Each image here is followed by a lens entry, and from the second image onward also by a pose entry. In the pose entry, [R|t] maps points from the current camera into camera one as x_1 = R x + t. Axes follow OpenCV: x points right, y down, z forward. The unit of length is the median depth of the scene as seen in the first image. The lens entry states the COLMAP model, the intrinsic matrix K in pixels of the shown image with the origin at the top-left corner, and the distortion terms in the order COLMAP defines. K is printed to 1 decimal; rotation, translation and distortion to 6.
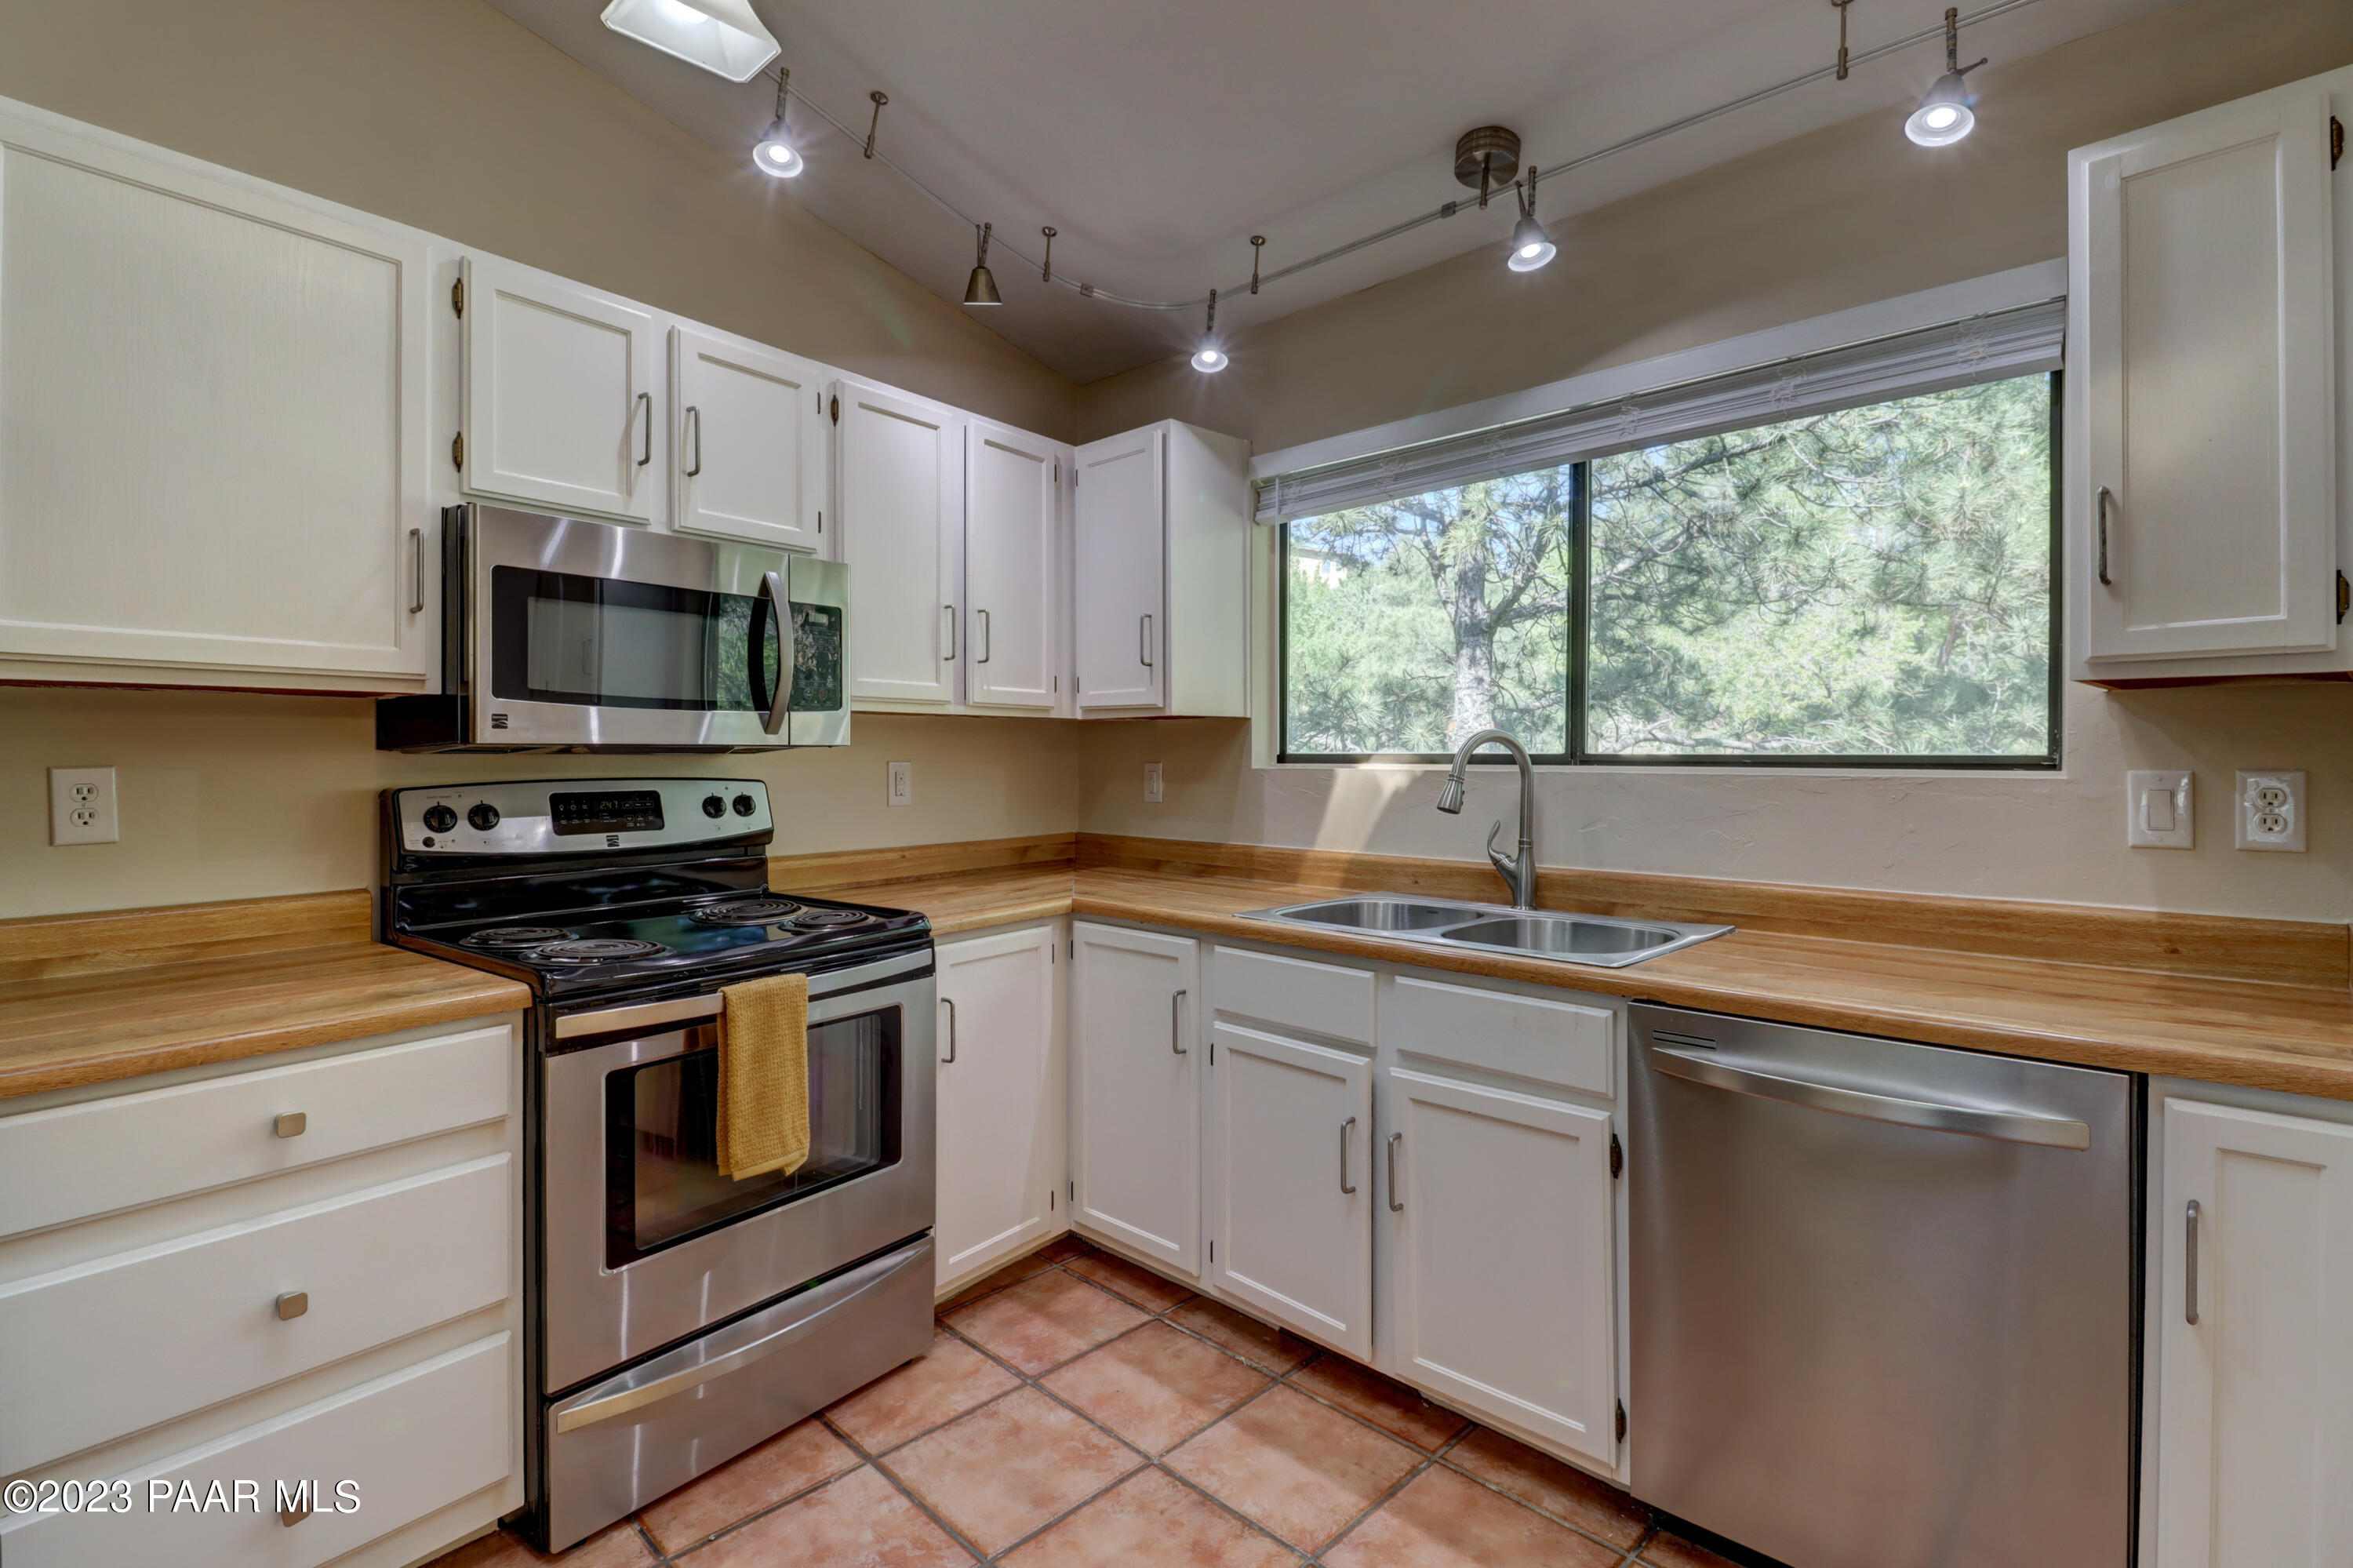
lens RADIAL K [[1106.9, 0, 1188.9], [0, 1106.9, 761.4], [0, 0, 1]] dist [0.005206, -0.011473]
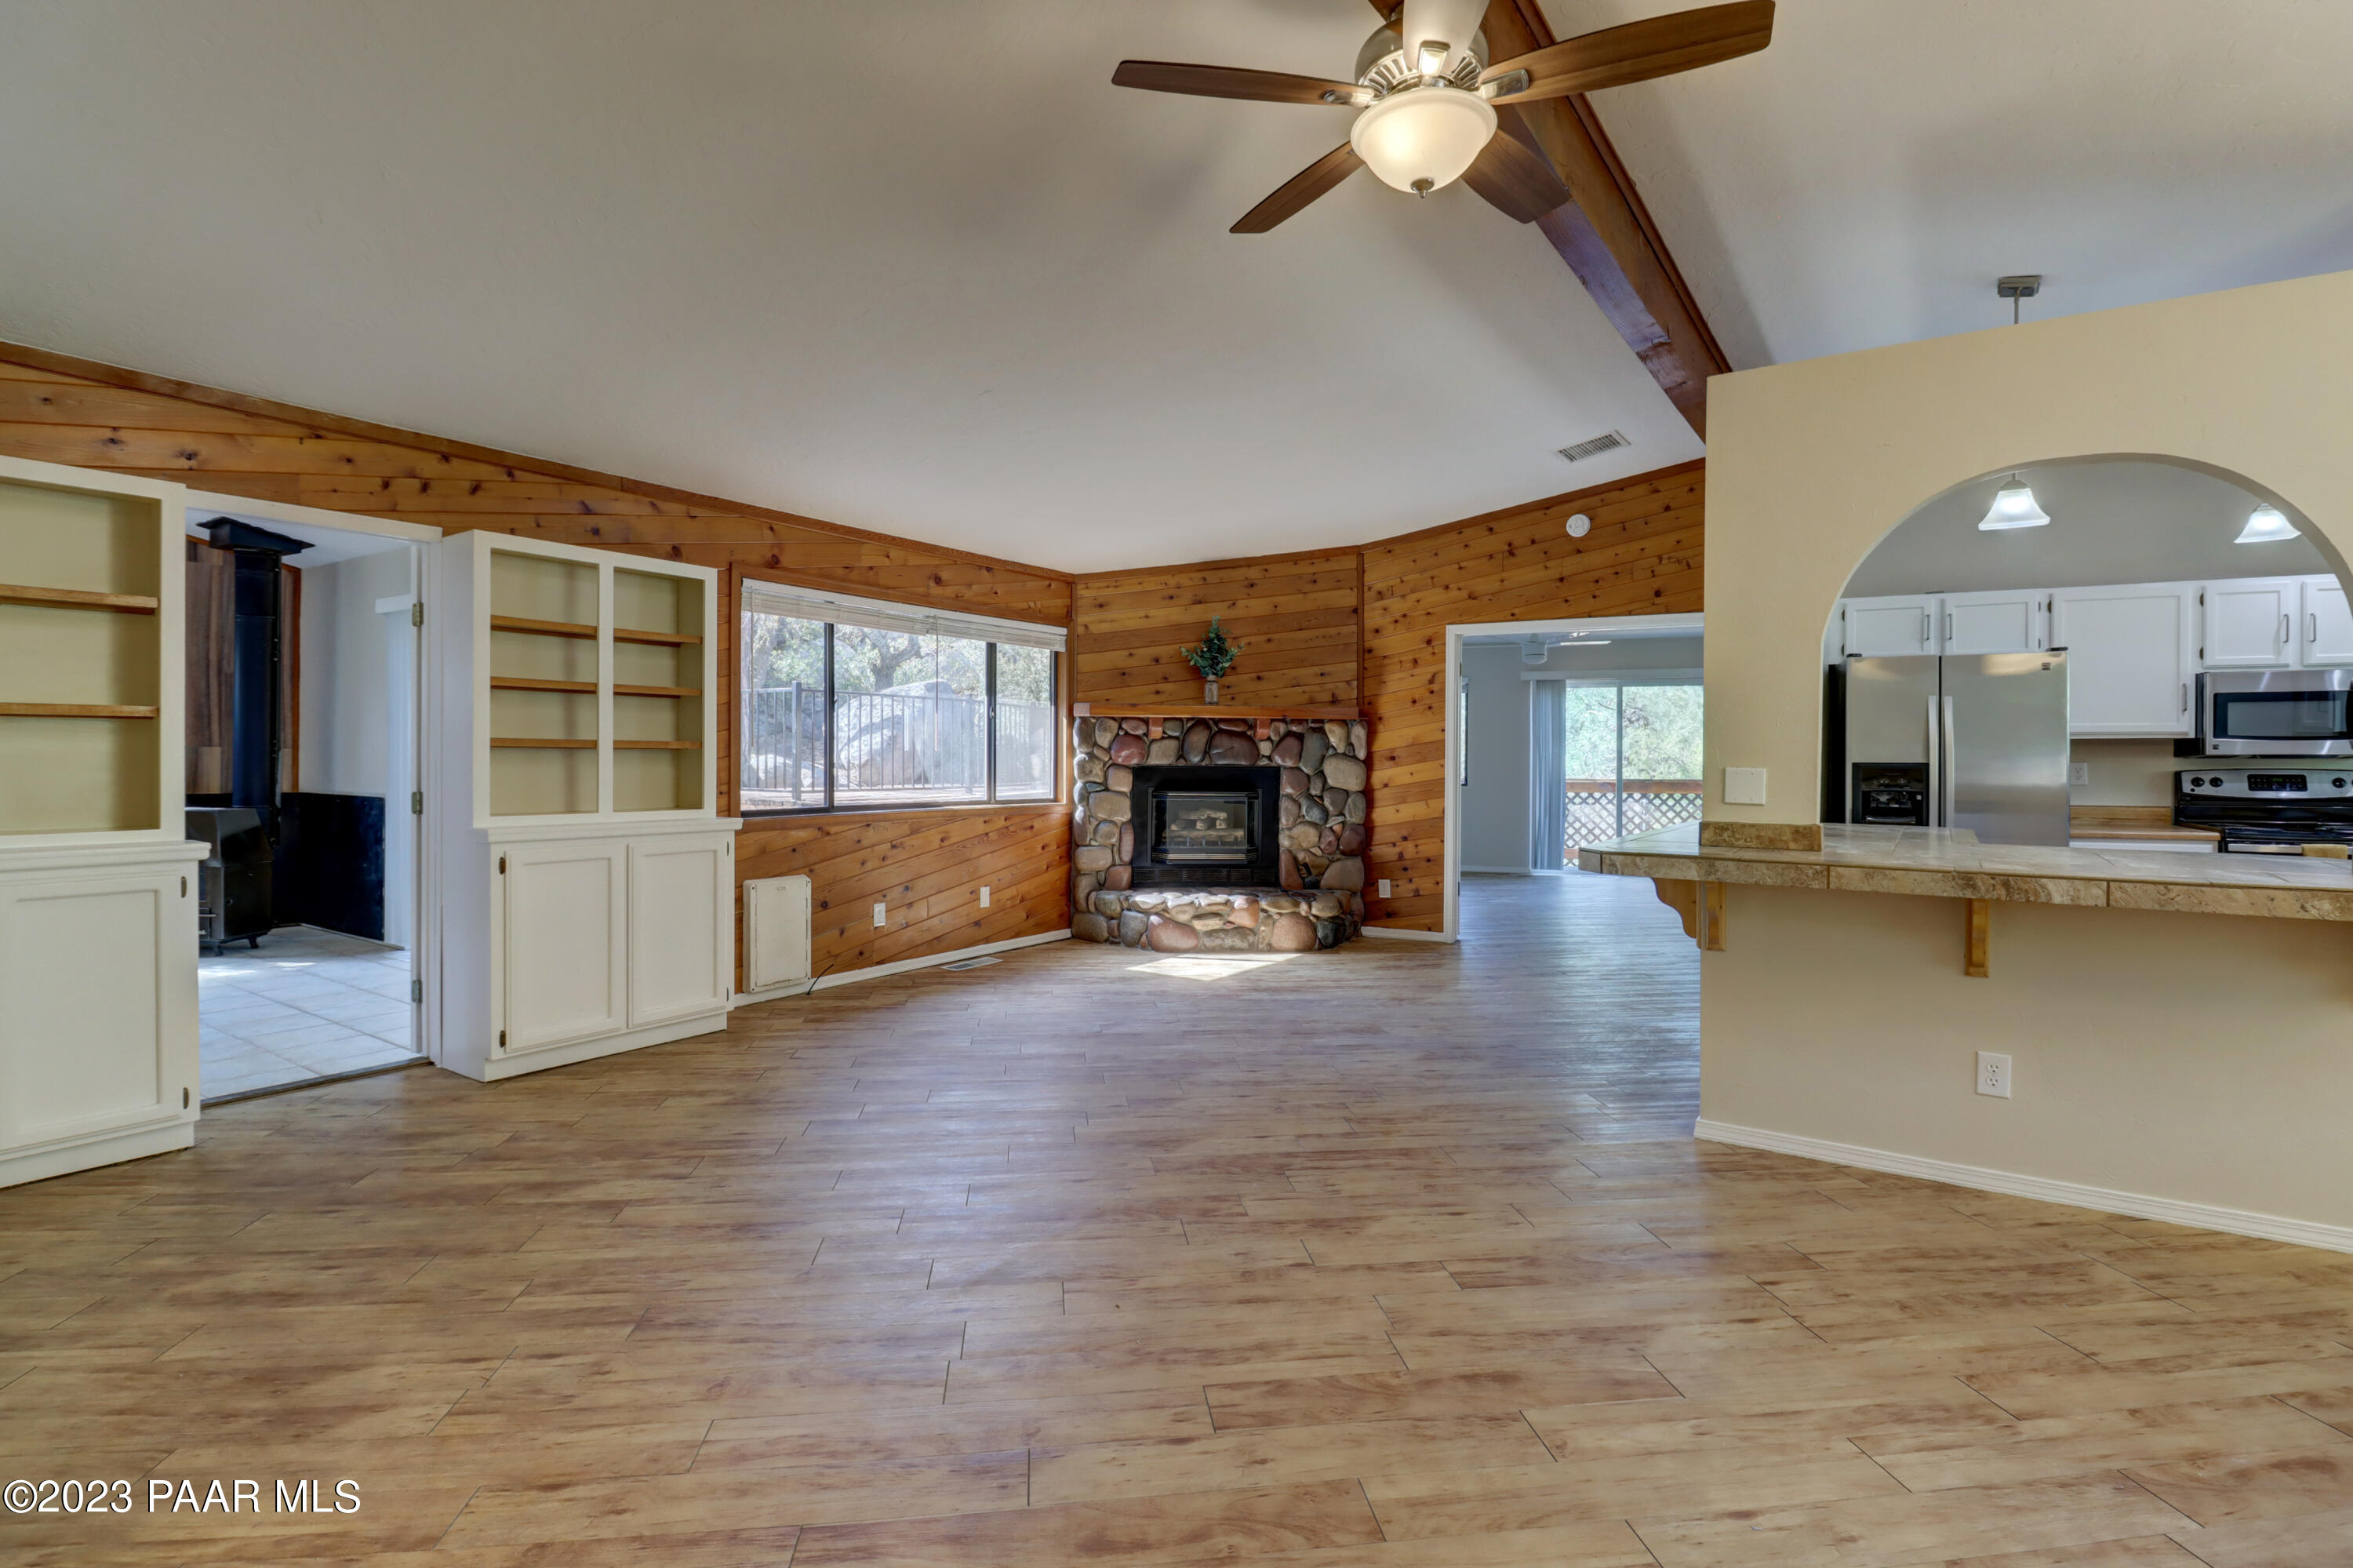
lens RADIAL K [[1106.9, 0, 1159.2], [0, 1106.9, 767.5], [0, 0, 1]] dist [0.005206, -0.011473]
pose [[0.169405, 0.009069, -0.985505, 1.556105], [-0.006281, 0.999947, 0.008122, 0.010120], [0.985526, 0.004814, 0.169453, -1.969833]]
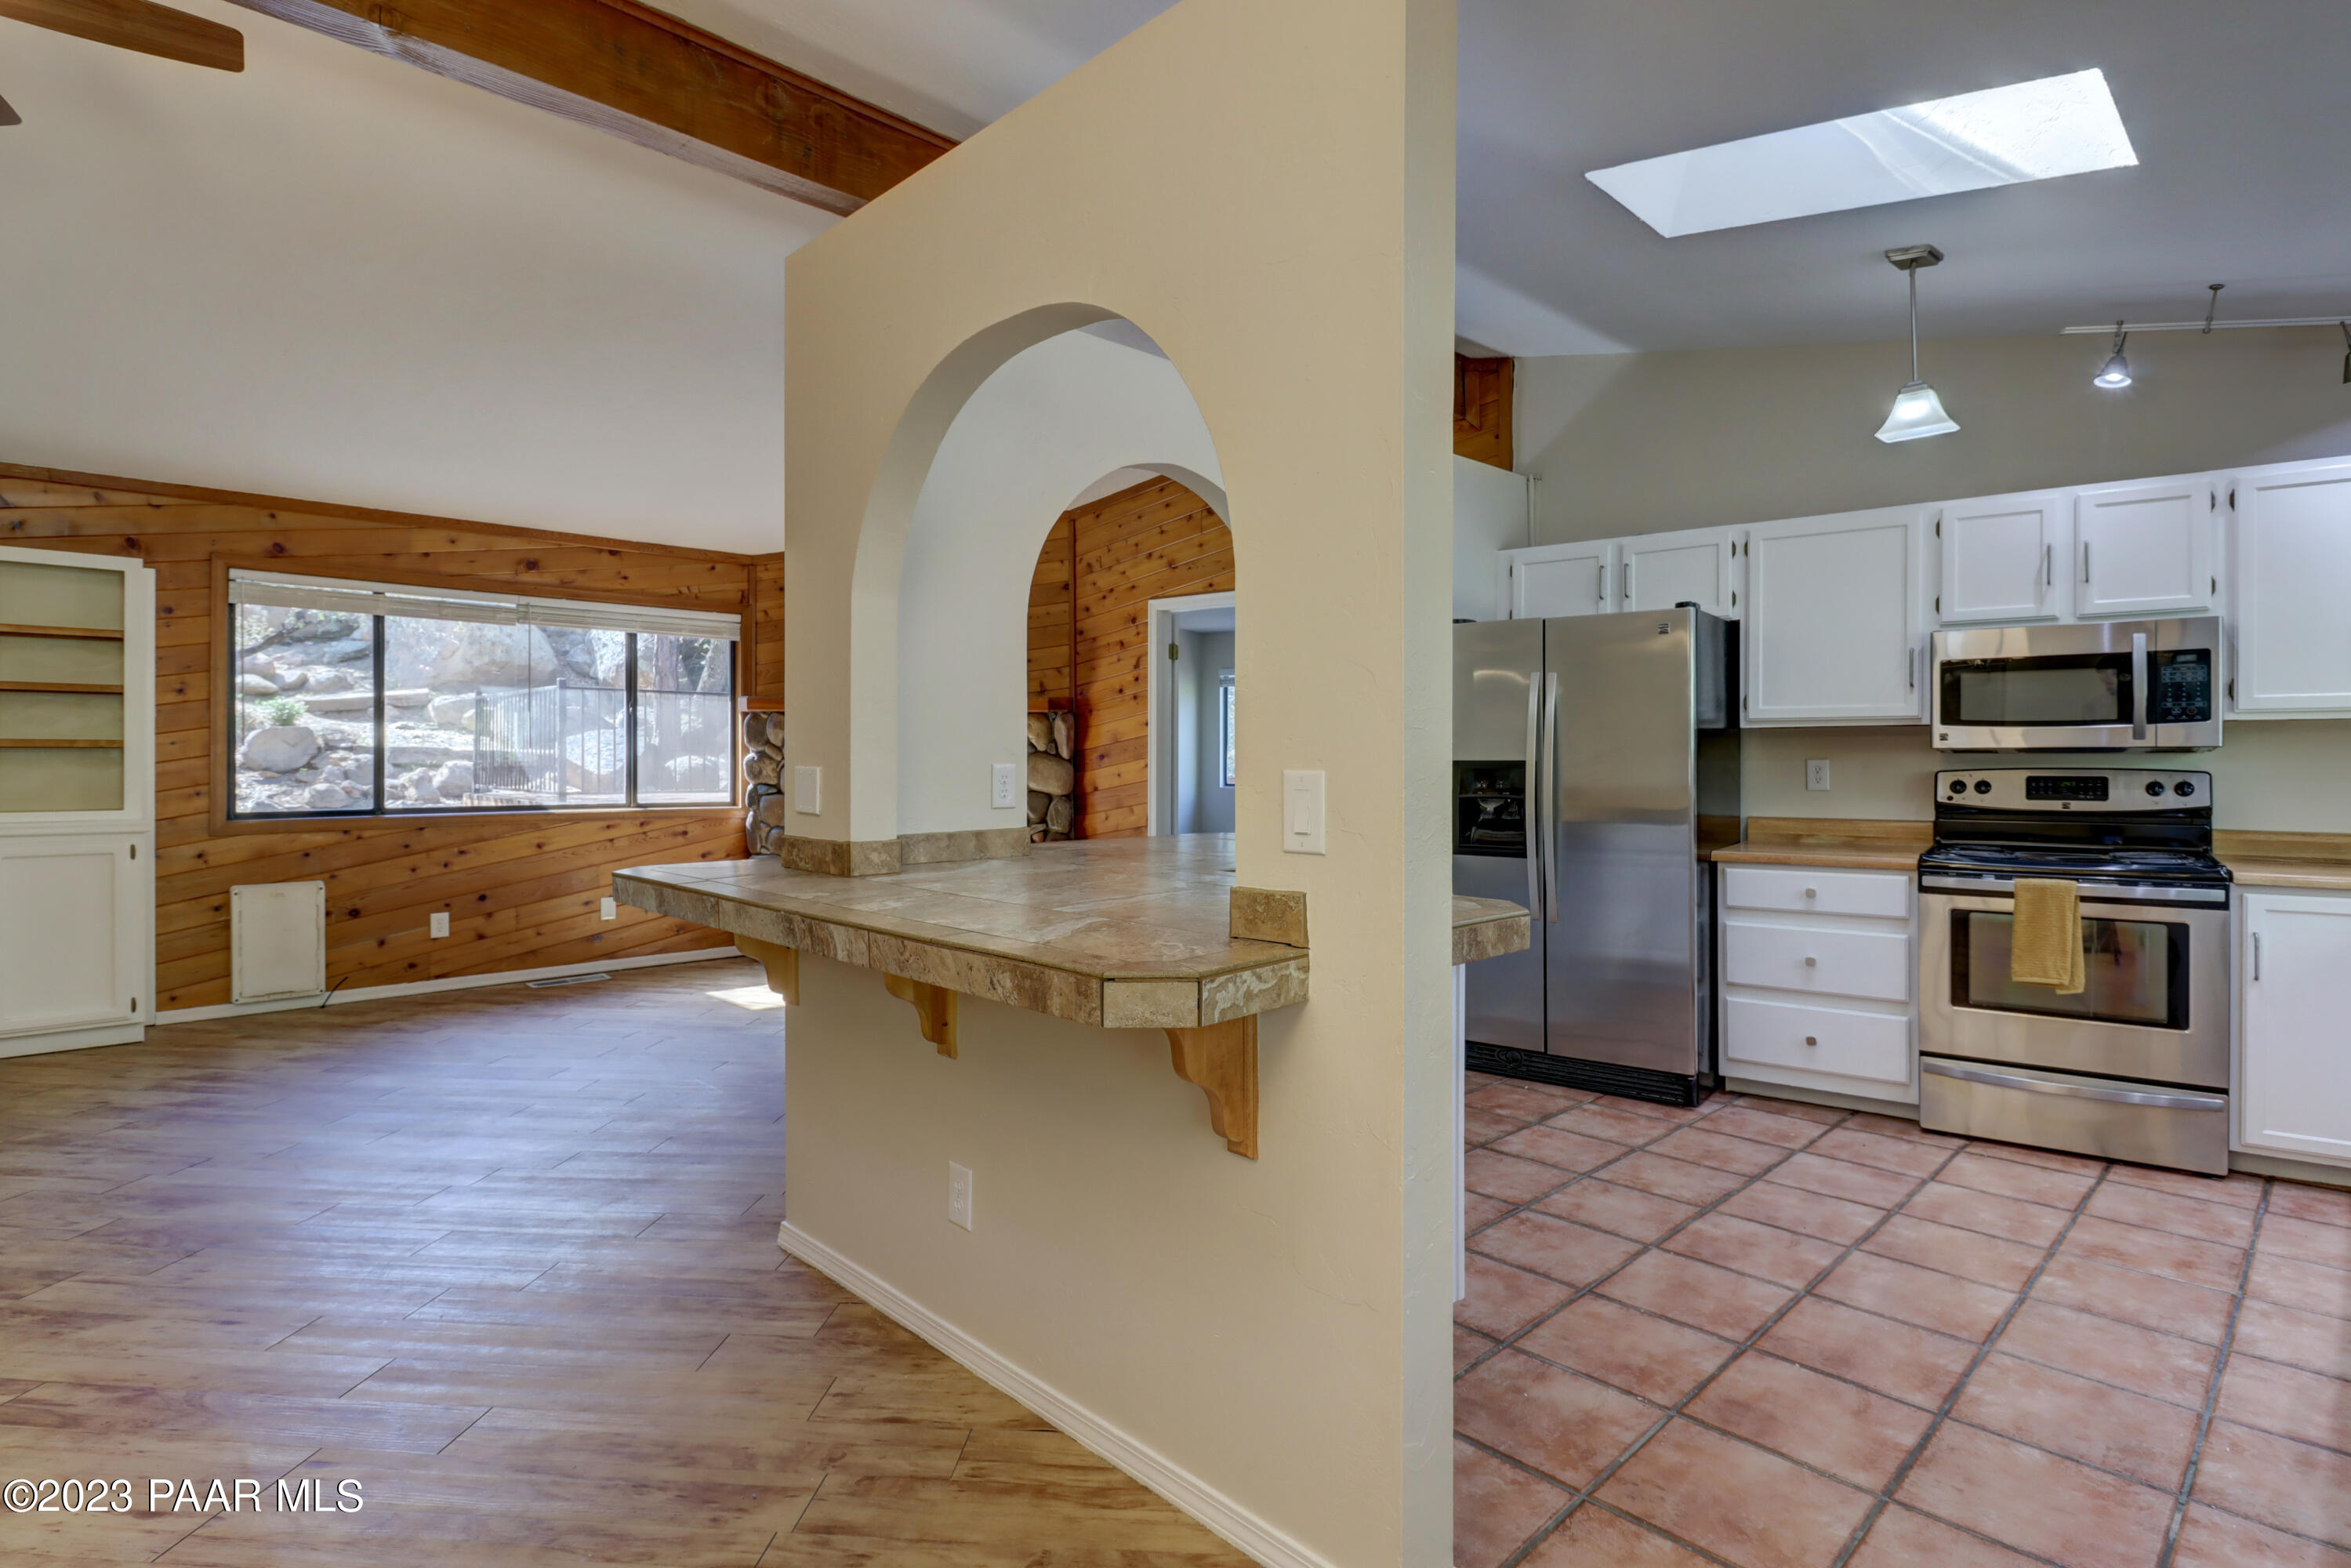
lens RADIAL K [[1179.6, 0, 1170.8], [0, 1179.6, 748.0], [0, 0, 1]] dist [0.005955, -0.010783]
pose [[-0.027135, -0.009018, -0.999591, 1.405600], [-0.004587, 0.999950, -0.008896, 0.008319], [0.999621, 0.004344, -0.027175, -0.317058]]
